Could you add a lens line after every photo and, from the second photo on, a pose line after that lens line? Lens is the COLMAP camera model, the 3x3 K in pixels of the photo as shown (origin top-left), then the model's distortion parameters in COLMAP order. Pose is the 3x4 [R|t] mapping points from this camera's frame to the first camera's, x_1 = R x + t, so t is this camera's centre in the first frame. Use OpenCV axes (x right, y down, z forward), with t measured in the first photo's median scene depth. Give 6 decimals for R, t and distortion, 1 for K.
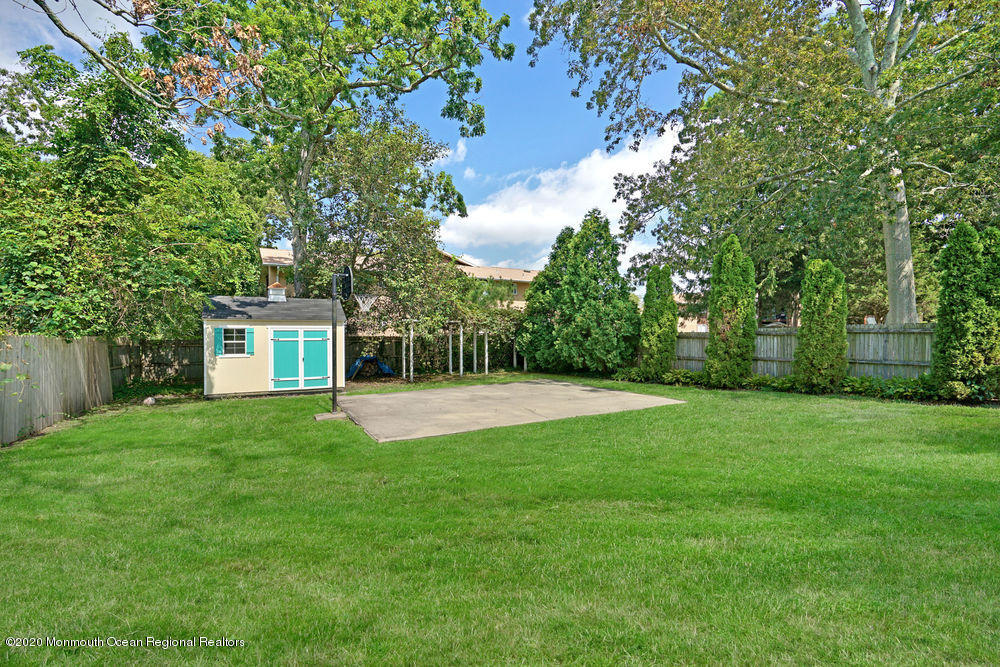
lens RADIAL K [[452.0, 0, 499.2], [0, 452.0, 341.9], [0, 0, 1]] dist [-0.003531, 0.003327]
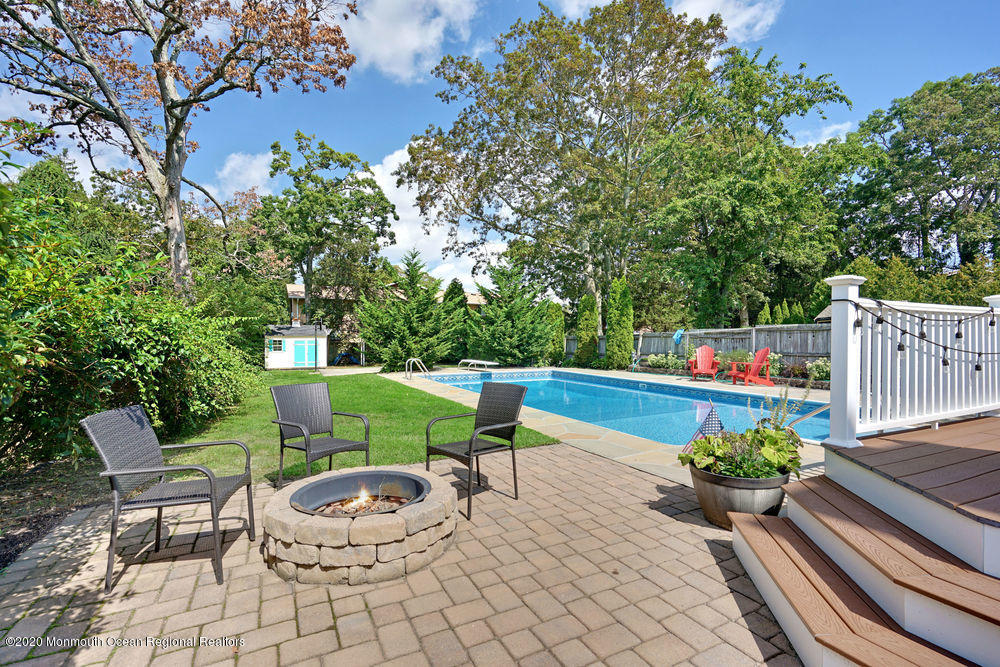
lens RADIAL K [[452.0, 0, 499.9], [0, 452.0, 341.5], [0, 0, 1]] dist [-0.003531, 0.003327]
pose [[0.999201, 0.005193, -0.039639, 0.597363], [-0.005084, 0.999983, 0.002844, -0.031975], [0.039654, -0.002640, 0.999210, -1.175244]]
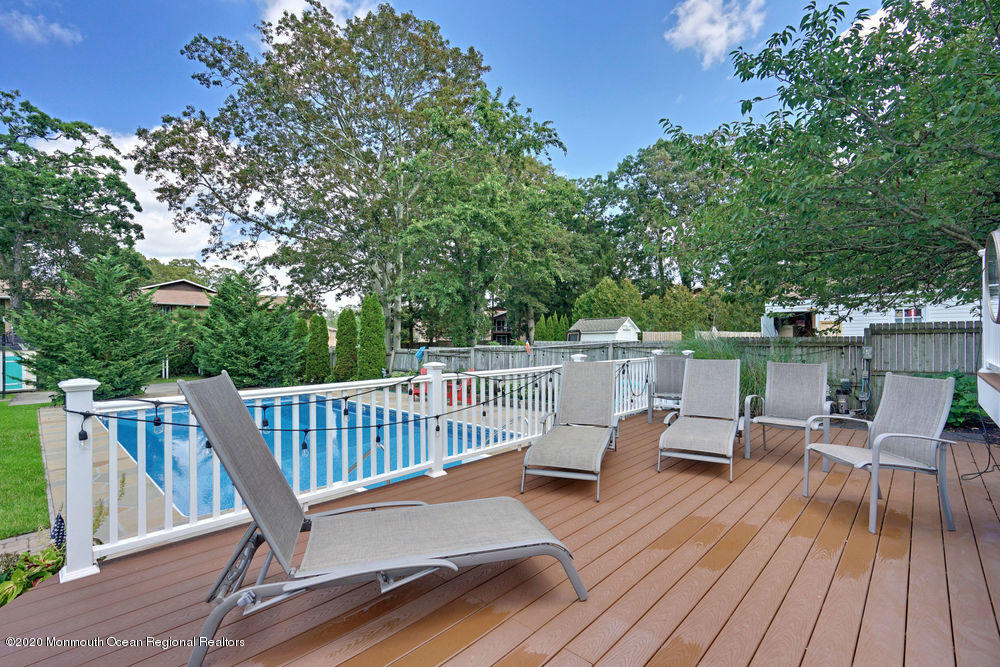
lens RADIAL K [[452.0, 0, 503.6], [0, 452.0, 340.4], [0, 0, 1]] dist [-0.003531, 0.003327]
pose [[0.953931, -0.002894, 0.300013, 0.867768], [0.004373, 0.999981, -0.004259, -0.074175], [-0.299995, 0.005374, 0.953926, -1.198062]]
